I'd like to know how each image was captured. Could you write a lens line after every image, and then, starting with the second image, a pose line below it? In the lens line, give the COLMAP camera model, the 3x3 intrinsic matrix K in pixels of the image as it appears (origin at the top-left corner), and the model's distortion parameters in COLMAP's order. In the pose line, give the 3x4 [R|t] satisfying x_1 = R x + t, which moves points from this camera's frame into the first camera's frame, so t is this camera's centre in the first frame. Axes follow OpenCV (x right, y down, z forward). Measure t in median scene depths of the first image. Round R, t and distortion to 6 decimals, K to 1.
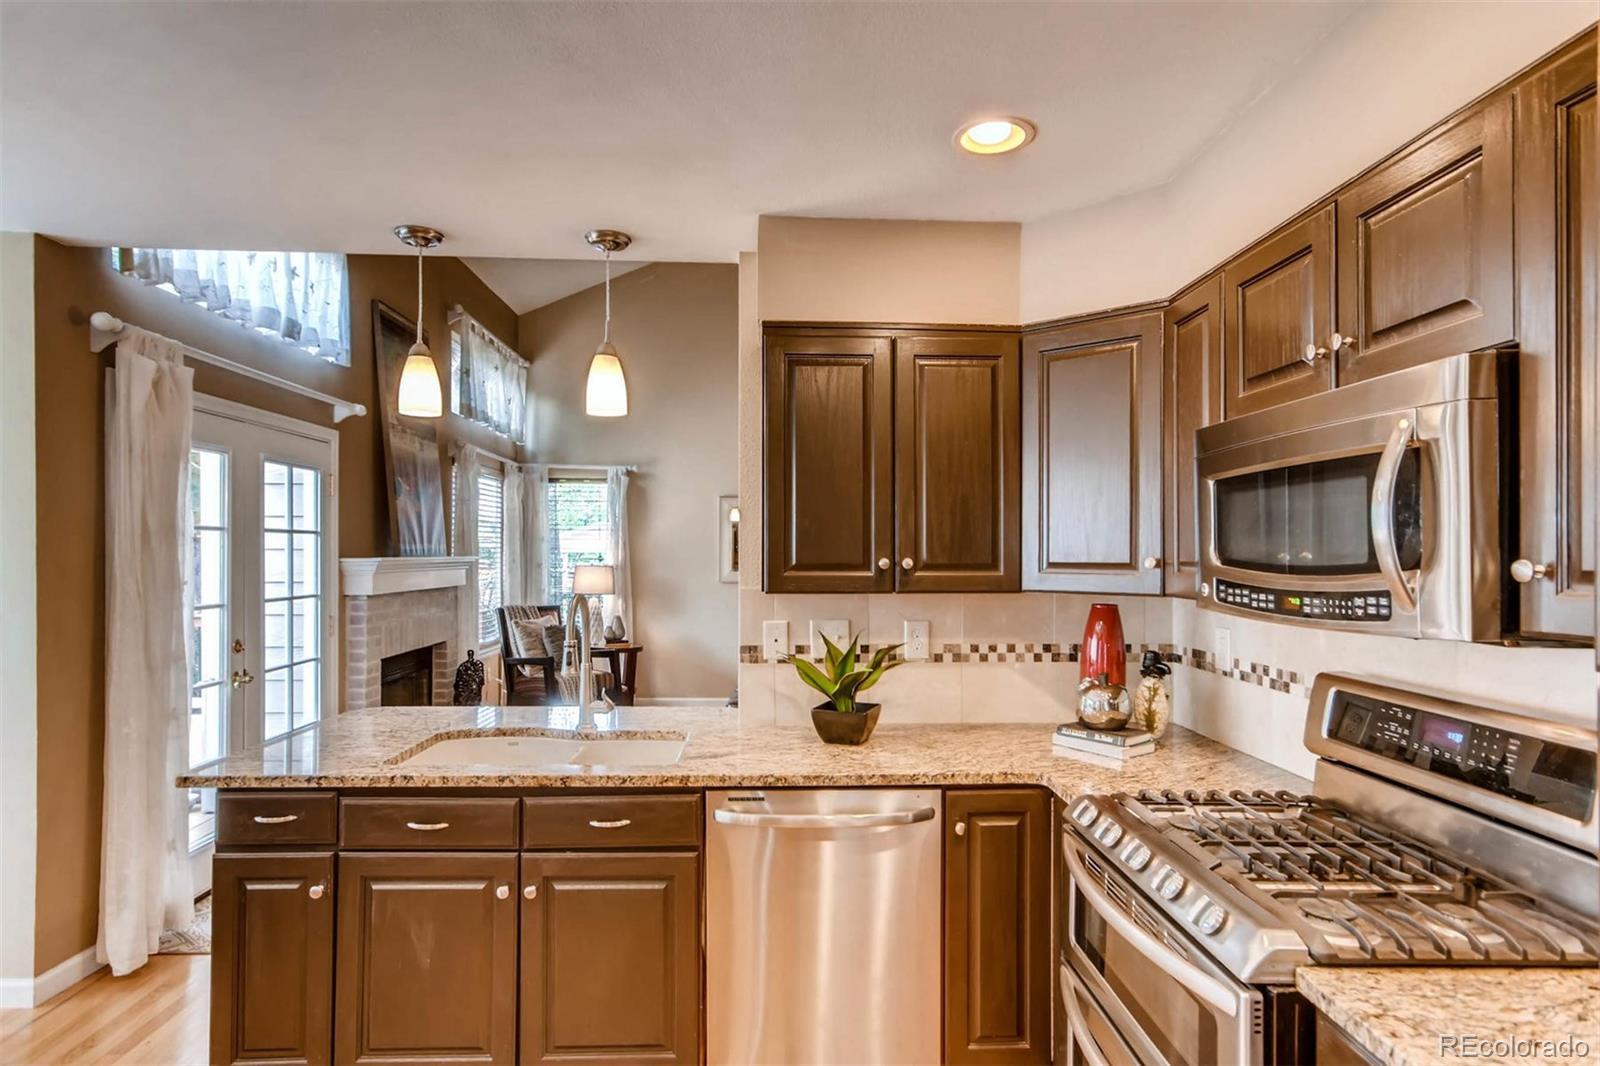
lens RADIAL K [[861.7, 0, 800.0], [0, 861.7, 533.0], [0, 0, 1]] dist [-0.005282, -0.000639]
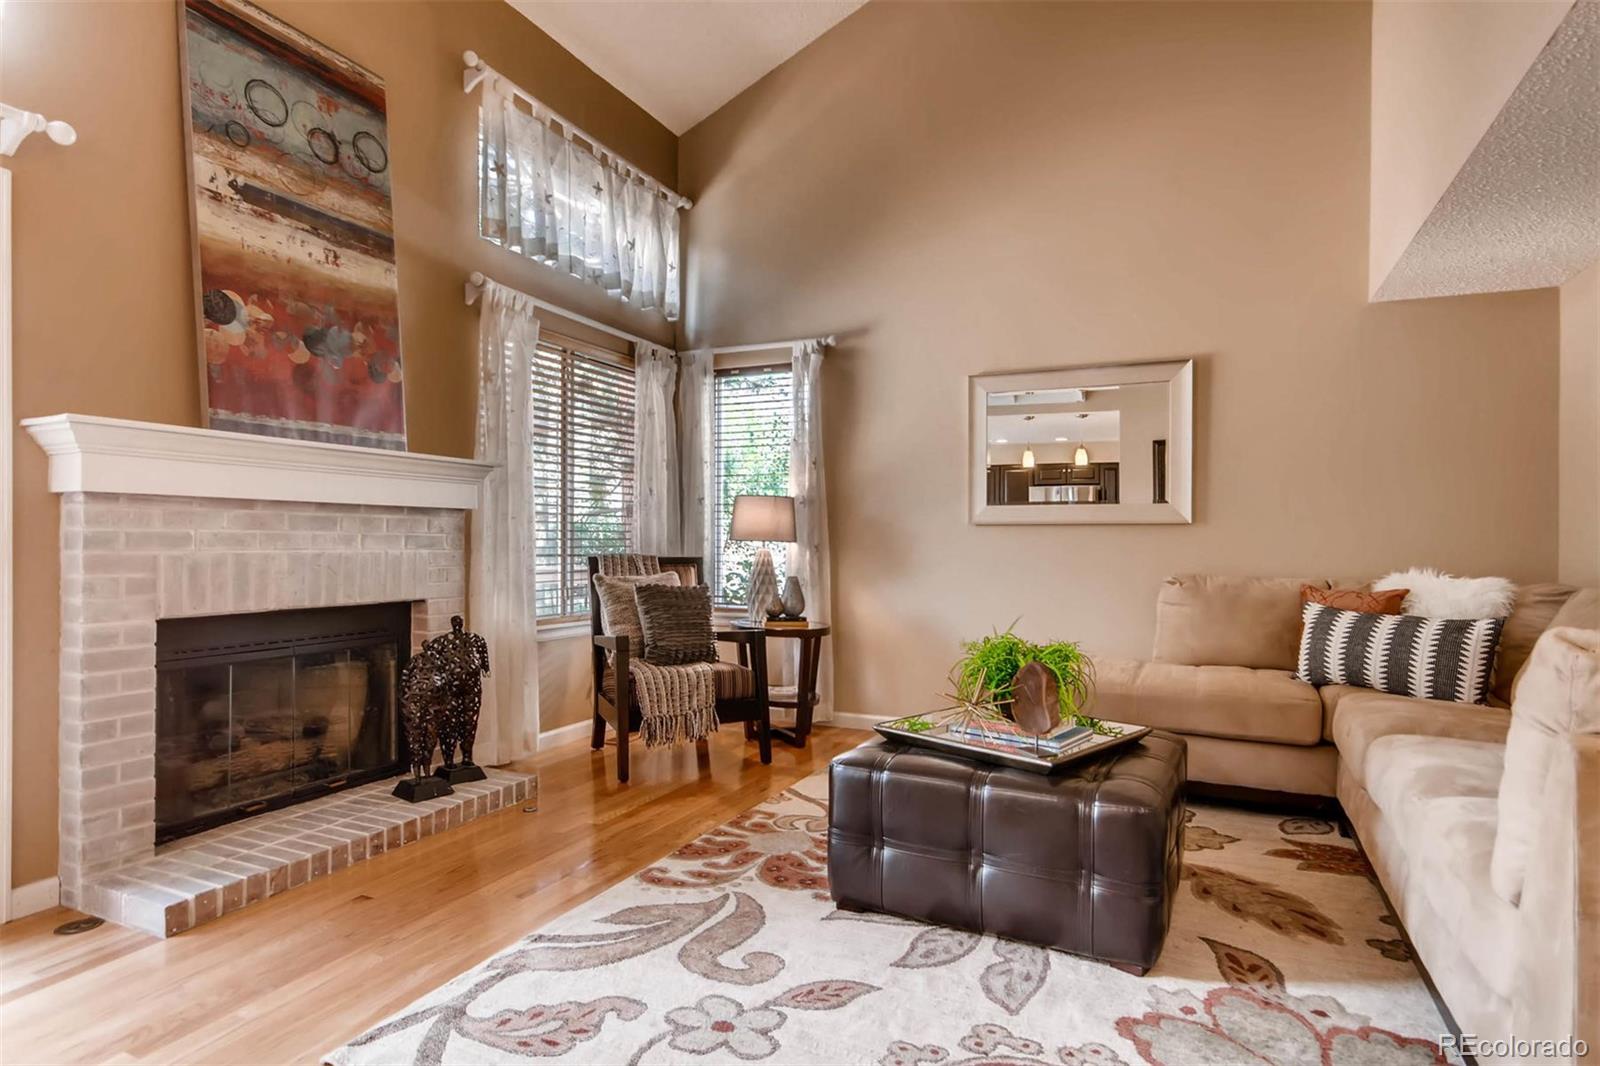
lens RADIAL K [[861.7, 0, 800.0], [0, 861.7, 533.0], [0, 0, 1]] dist [-0.005282, -0.000639]
pose [[0.891521, -0.008026, -0.452908, 0.066958], [0.012779, 0.999891, 0.007435, 0.058576], [0.452799, -0.012416, 0.891526, 0.439696]]
